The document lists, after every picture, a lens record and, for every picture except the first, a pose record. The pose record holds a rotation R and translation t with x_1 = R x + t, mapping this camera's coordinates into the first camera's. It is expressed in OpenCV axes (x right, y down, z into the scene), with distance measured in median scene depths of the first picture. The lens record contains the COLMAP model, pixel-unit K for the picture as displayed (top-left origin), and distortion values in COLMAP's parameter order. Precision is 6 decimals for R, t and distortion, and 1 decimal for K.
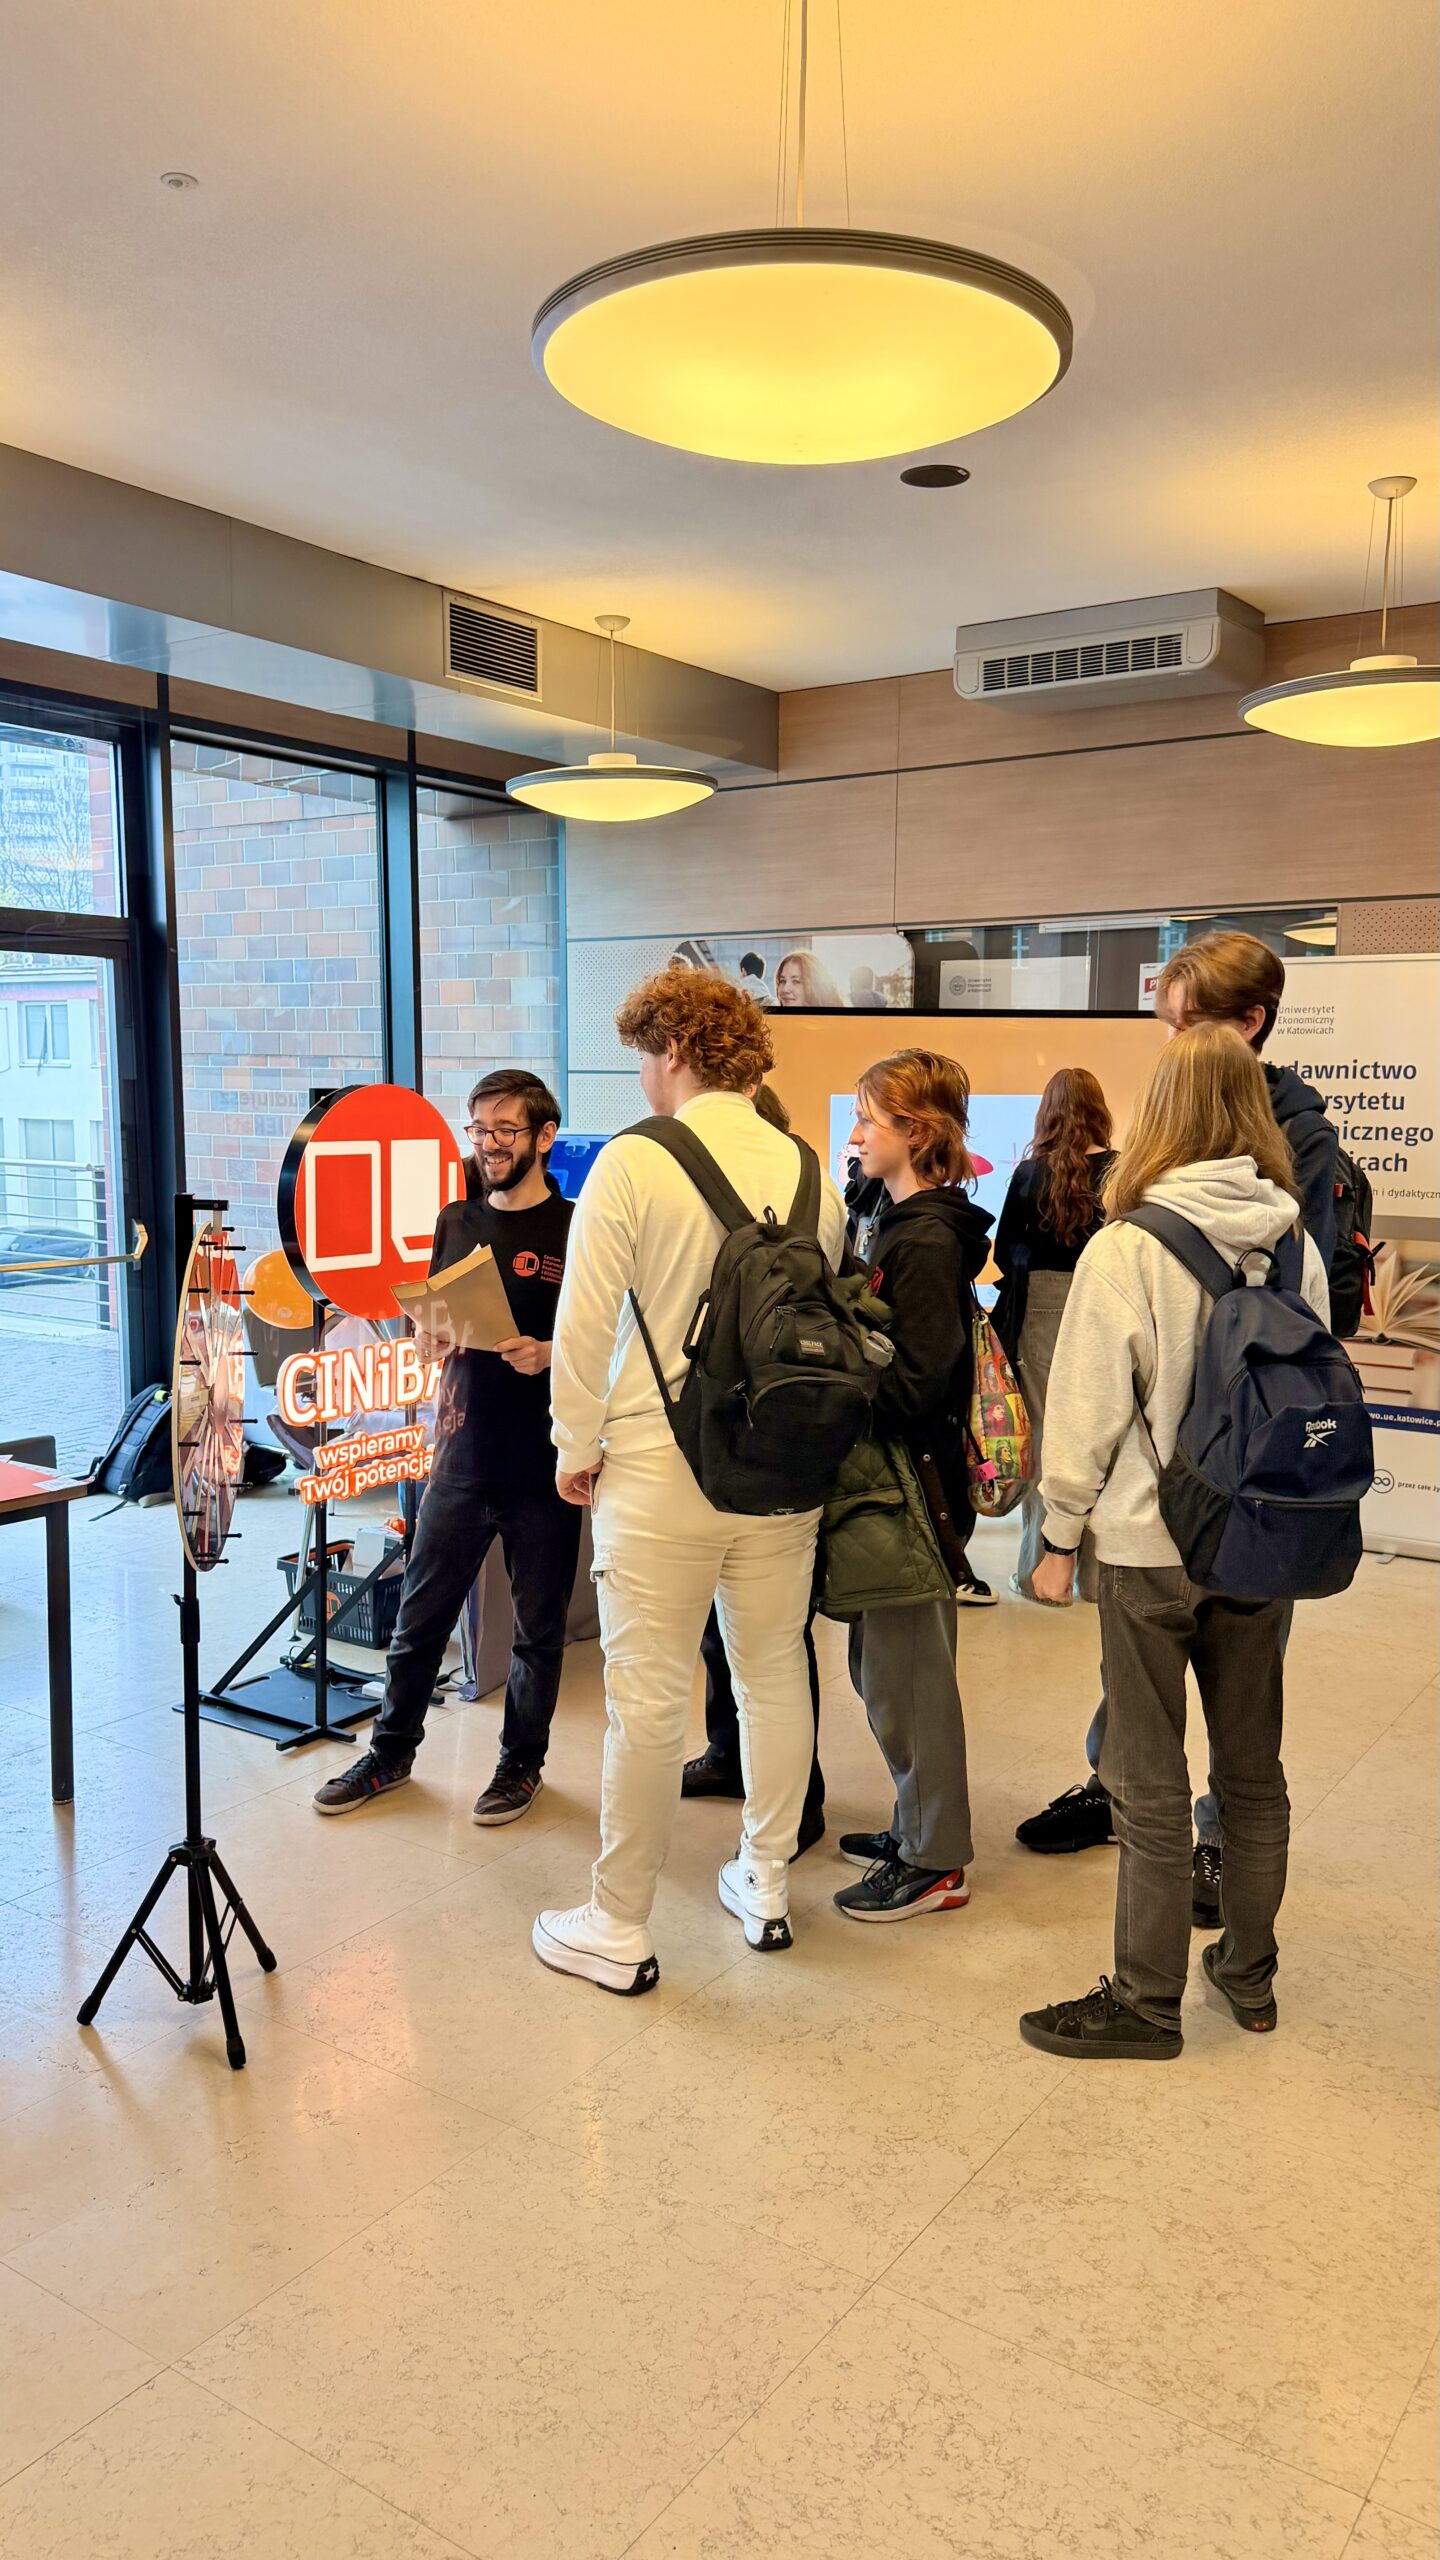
lens RADIAL K [[1829.8, 0, 713.0], [0, 1829.8, 1326.8], [0, 0, 1]] dist [0.087018, -0.178206]
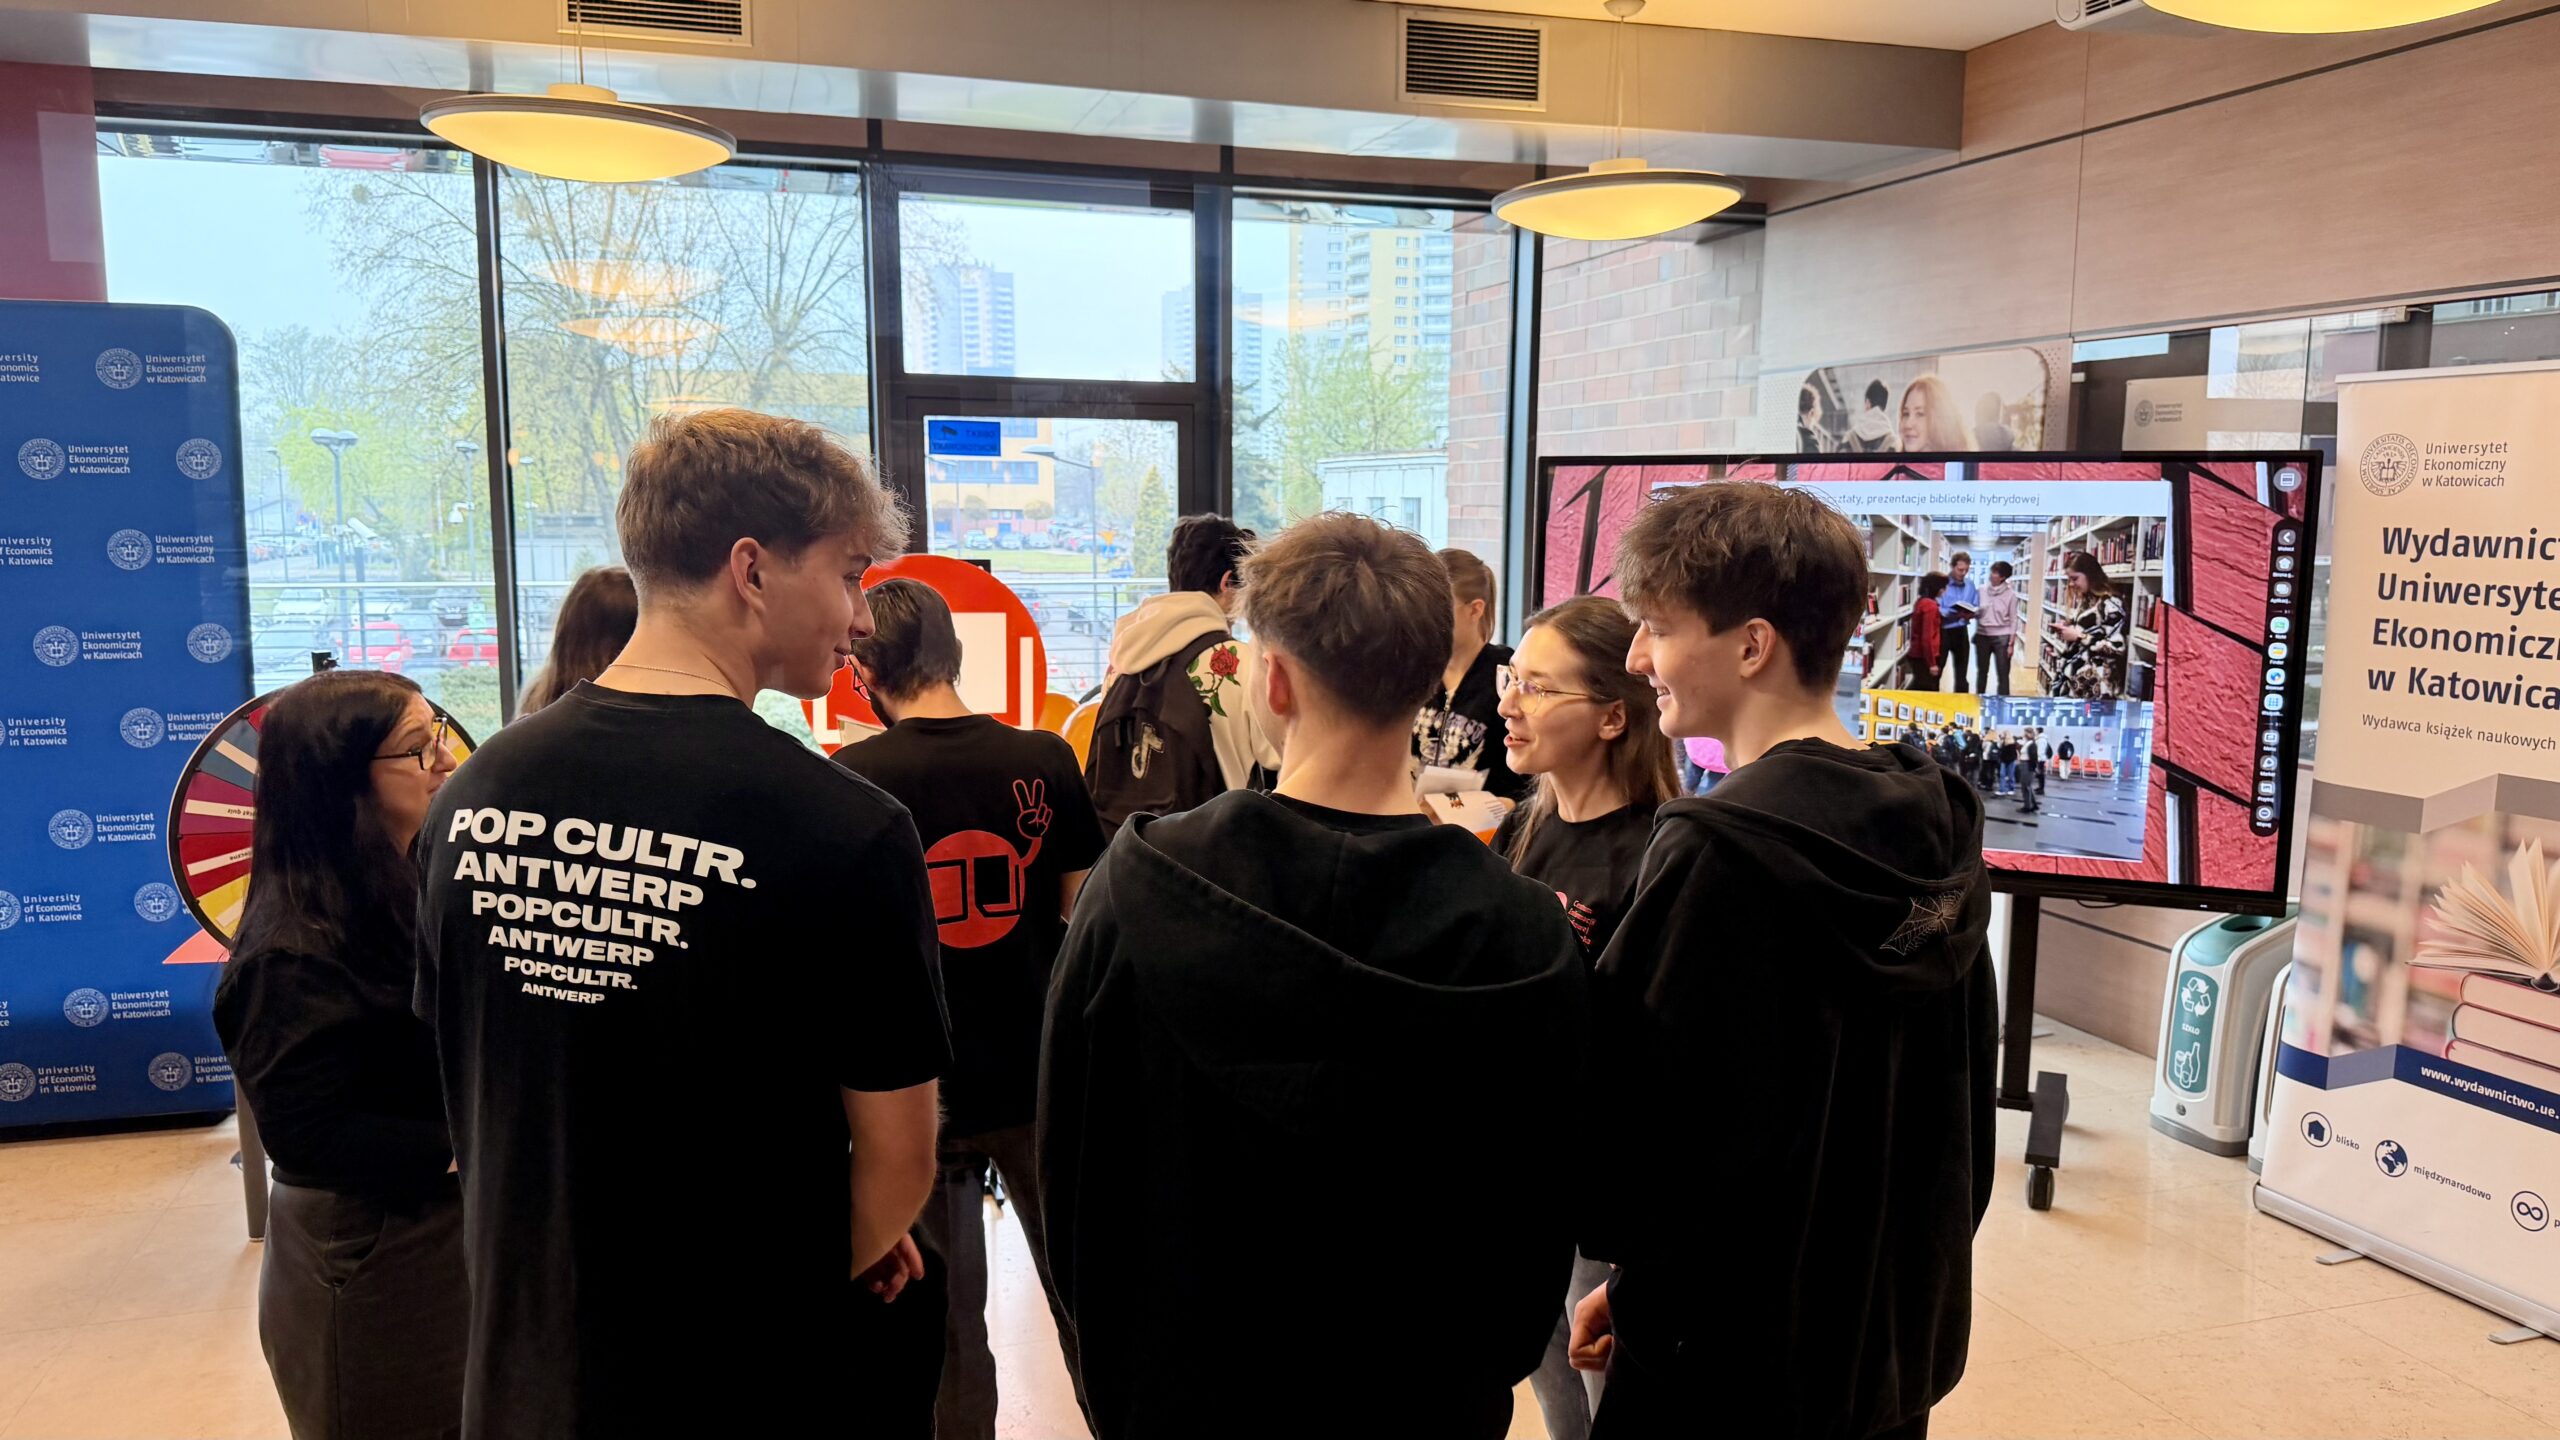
lens RADIAL K [[1823.6, 0, 1268.0], [0, 1823.6, 763.5], [0, 0, 1]] dist [0.058680, -0.126678]
pose [[0.779790, 0.086090, -0.620094, 0.349657], [-0.083705, 0.995944, 0.033008, -0.044219], [0.620421, 0.026165, 0.783833, 0.227095]]
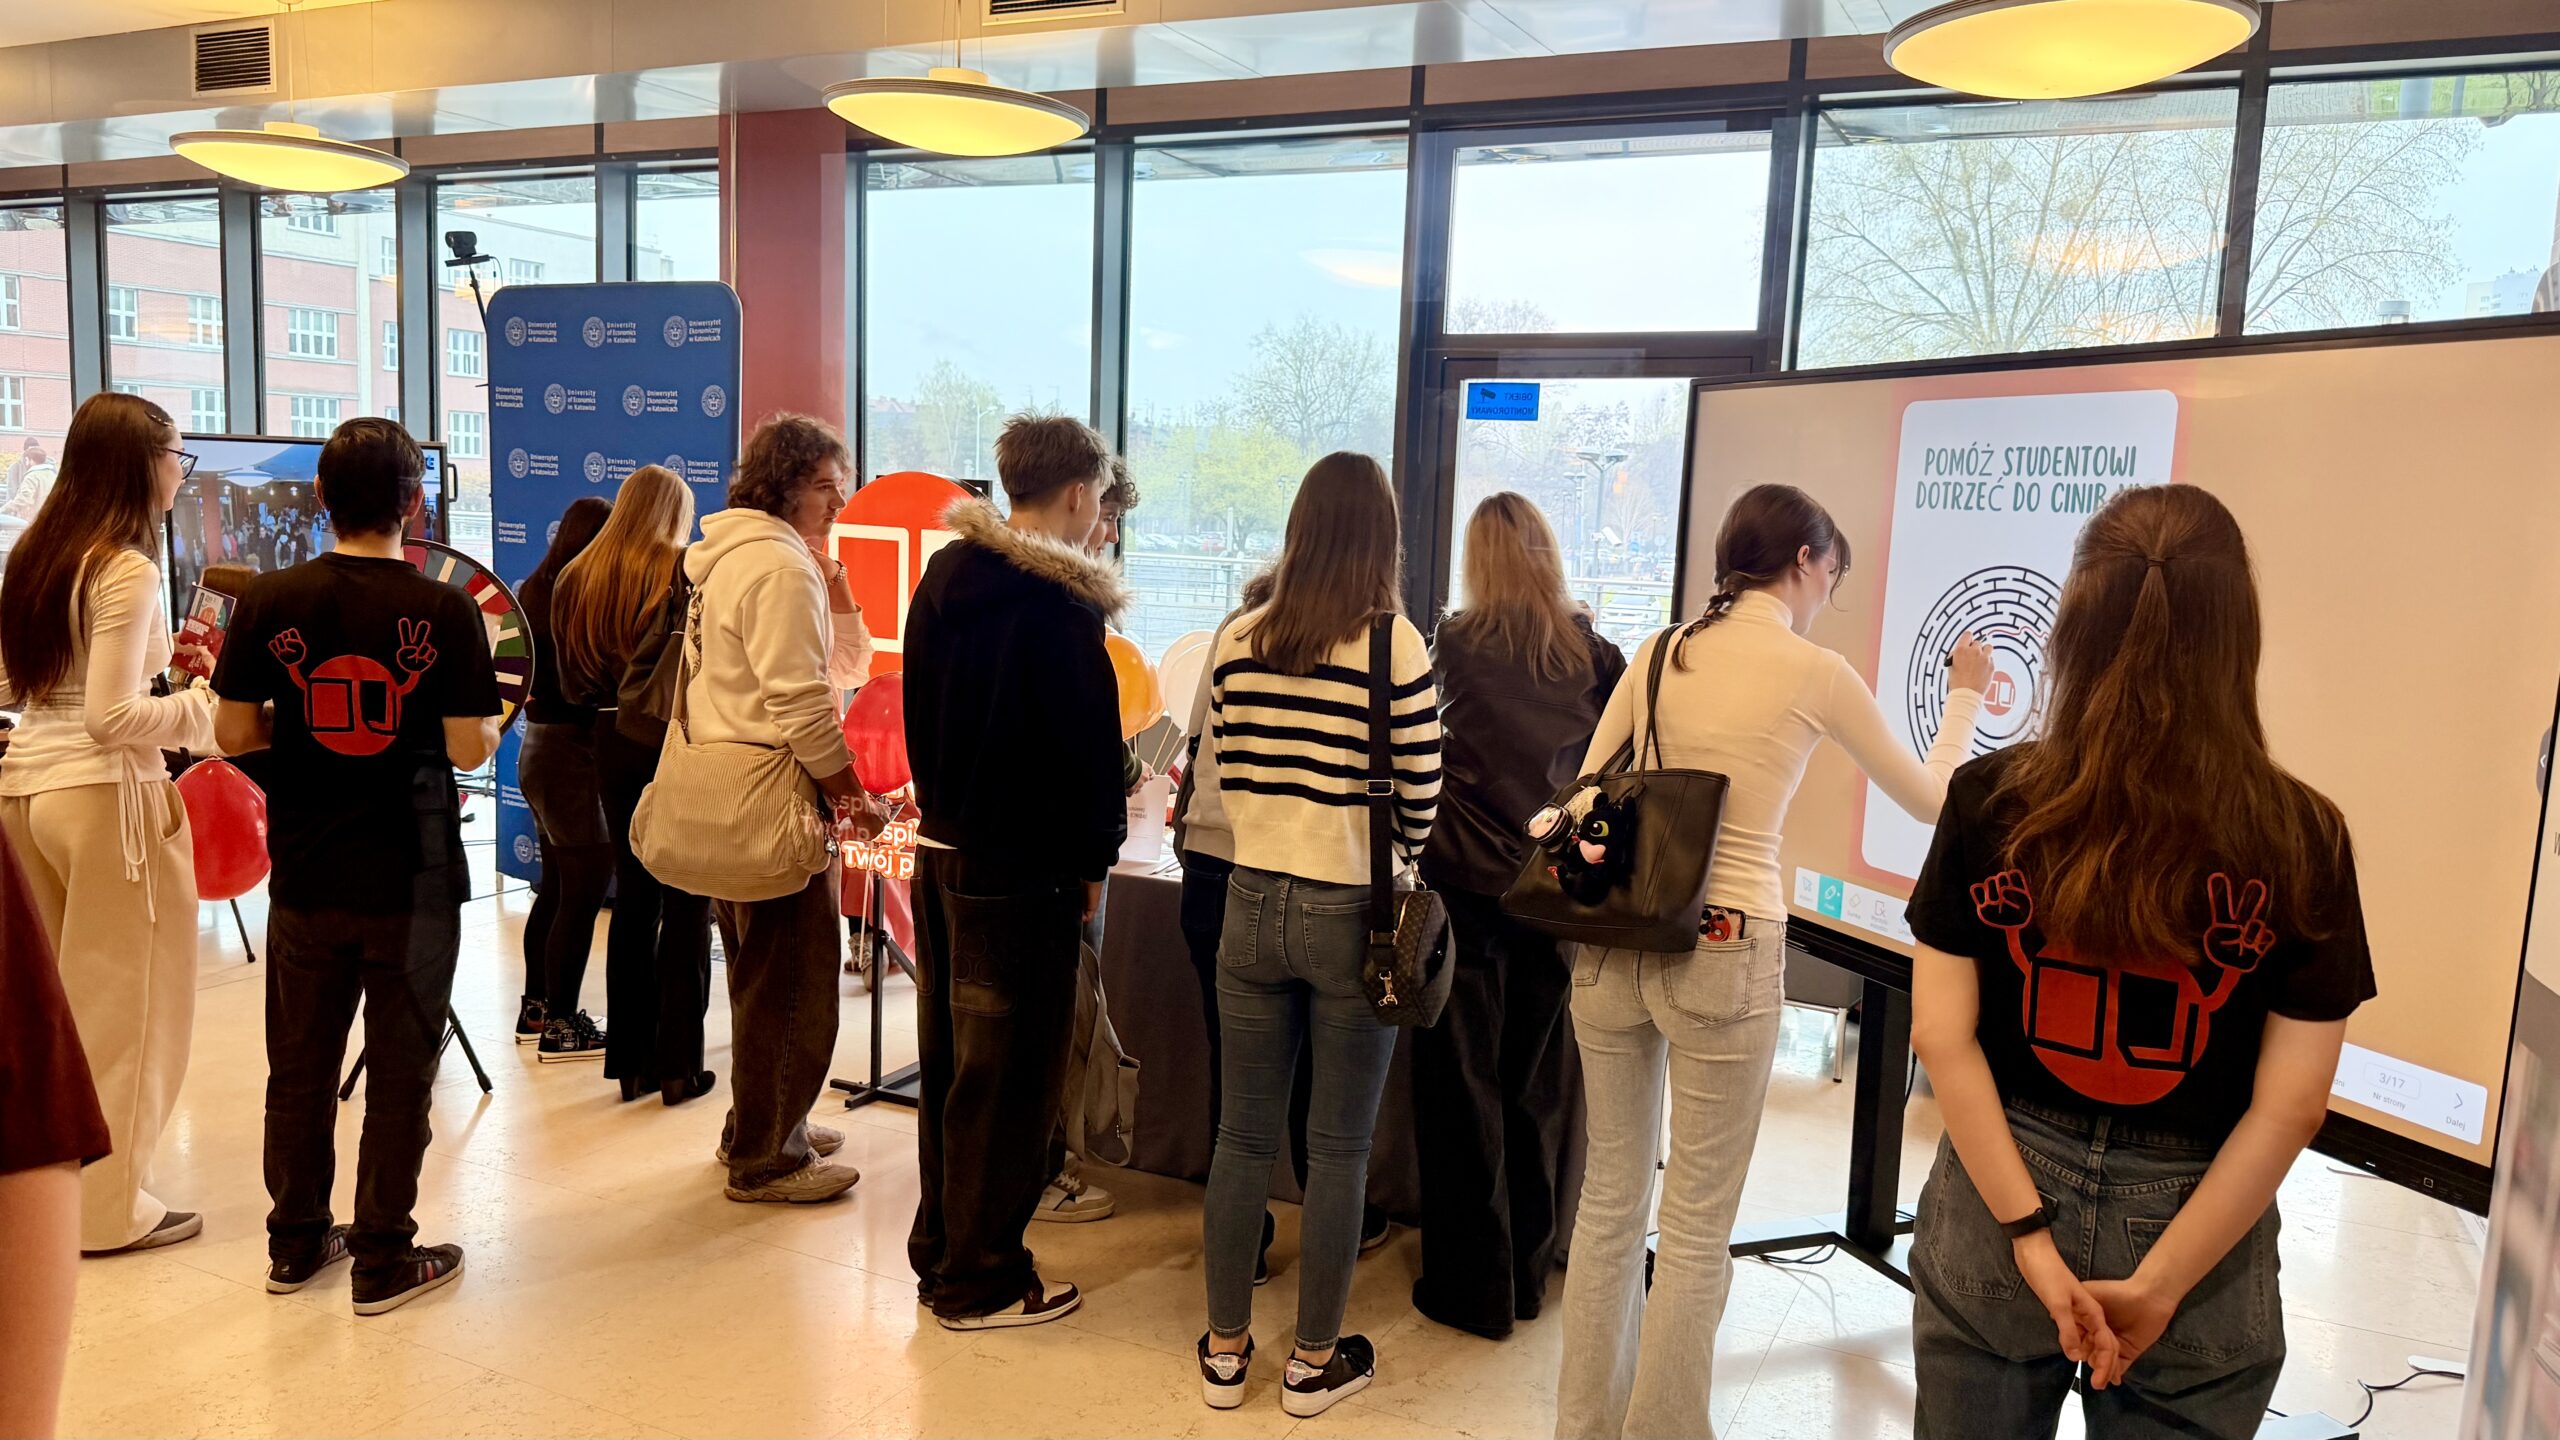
lens RADIAL K [[1823.6, 0, 1268.0], [0, 1823.6, 763.5], [0, 0, 1]] dist [0.058680, -0.126678]
pose [[0.118040, 0.134797, -0.983817, 0.533132], [-0.169311, 0.978968, 0.113819, -0.074930], [0.978468, 0.153136, 0.138380, 0.654493]]
